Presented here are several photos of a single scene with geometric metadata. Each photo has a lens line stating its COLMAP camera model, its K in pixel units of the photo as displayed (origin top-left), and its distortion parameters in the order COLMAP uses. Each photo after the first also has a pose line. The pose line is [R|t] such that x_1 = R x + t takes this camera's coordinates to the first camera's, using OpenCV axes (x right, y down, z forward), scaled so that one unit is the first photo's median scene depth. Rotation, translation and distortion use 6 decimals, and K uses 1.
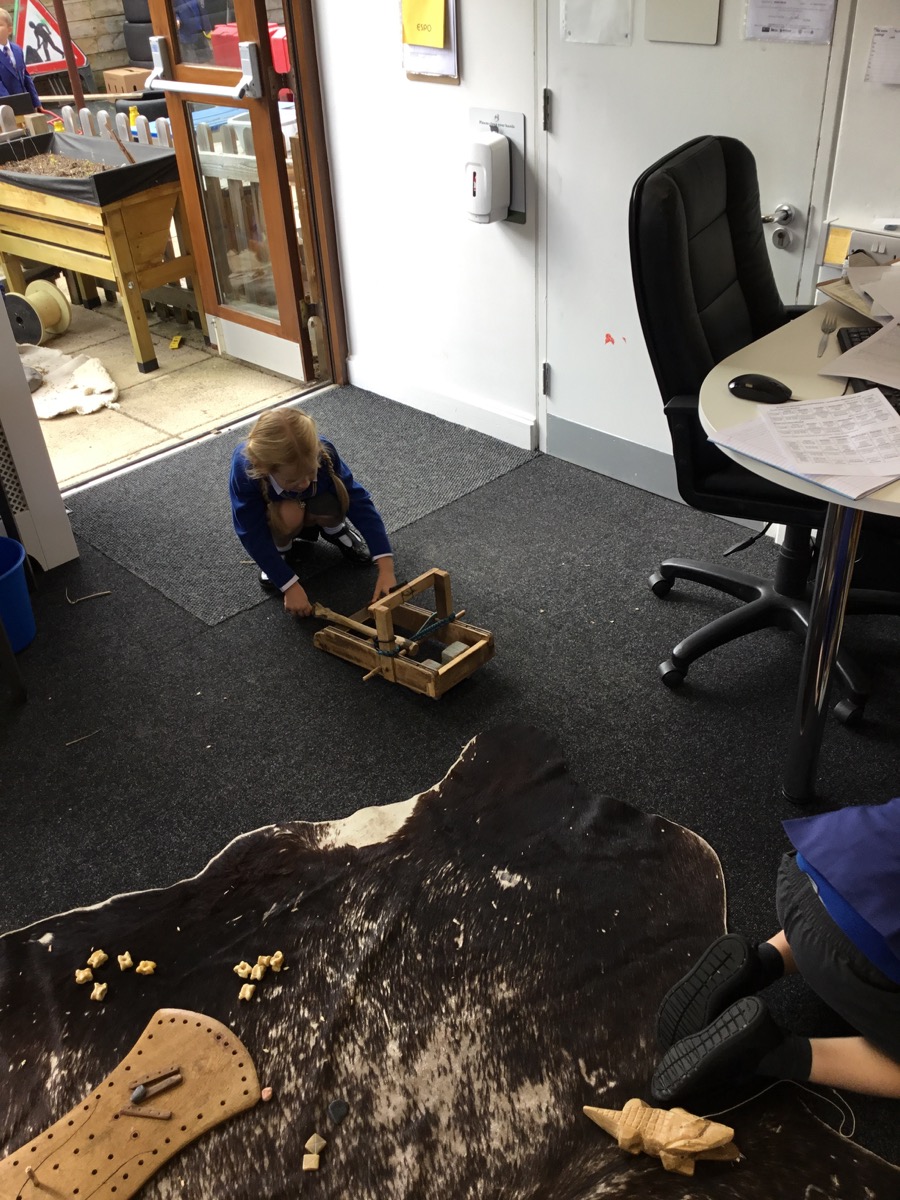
lens RADIAL K [[1063.6, 0, 450.0], [0, 1063.6, 600.0], [0, 0, 1]] dist [0.120631, -0.222605]
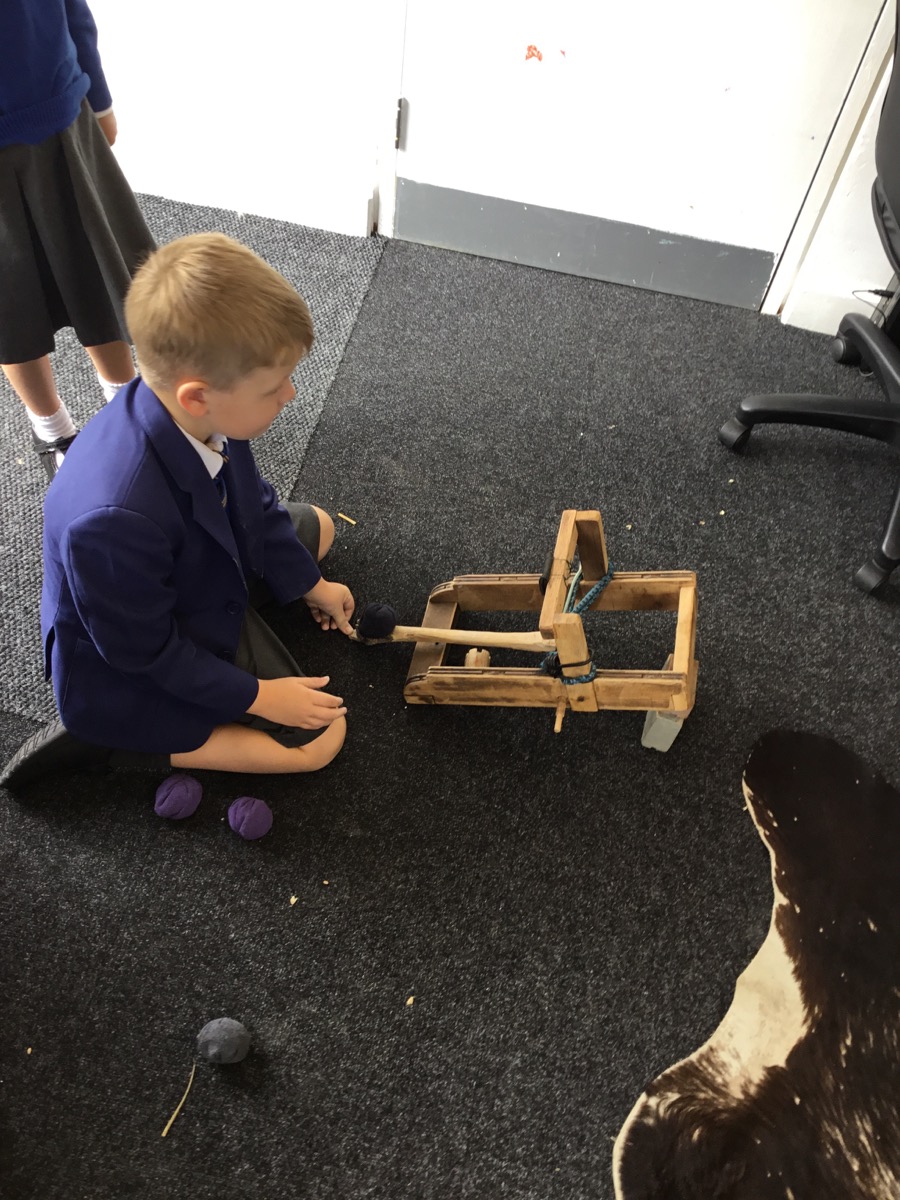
lens RADIAL K [[1063.6, 0, 450.0], [0, 1063.6, 600.0], [0, 0, 1]] dist [0.120631, -0.222605]
pose [[0.817931, -0.368279, 0.441995, -0.289398], [0.198961, 0.901932, 0.383319, -0.204948], [-0.539818, -0.225589, 0.810991, 0.433471]]
